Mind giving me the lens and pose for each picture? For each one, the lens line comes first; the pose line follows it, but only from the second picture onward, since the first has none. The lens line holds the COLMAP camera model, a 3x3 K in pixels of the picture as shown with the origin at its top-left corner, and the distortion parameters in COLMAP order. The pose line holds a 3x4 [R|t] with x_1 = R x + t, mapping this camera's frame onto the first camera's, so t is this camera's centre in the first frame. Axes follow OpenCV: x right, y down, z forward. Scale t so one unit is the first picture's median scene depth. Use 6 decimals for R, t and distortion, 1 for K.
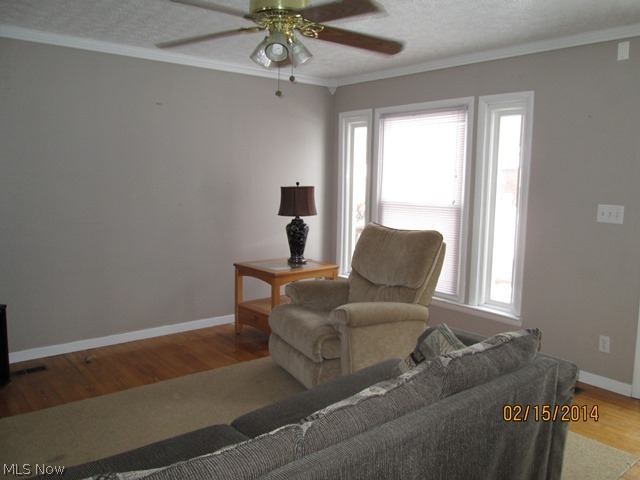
lens RADIAL K [[526.6, 0, 320.0], [0, 526.6, 240.0], [0, 0, 1]] dist [-0.057415, 0.014663]
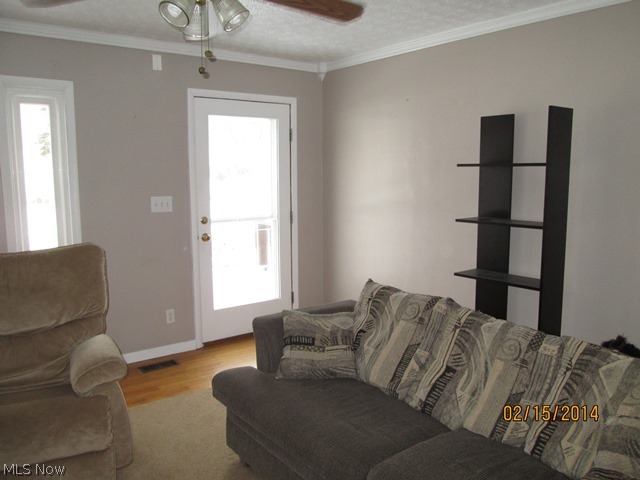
lens RADIAL K [[526.6, 0, 320.0], [0, 526.6, 240.0], [0, 0, 1]] dist [-0.057415, 0.014663]
pose [[0.025968, -0.153243, 0.987847, -0.615122], [0.125588, 0.980851, 0.148857, -0.106039], [-0.991743, 0.120196, 0.044717, 0.636782]]
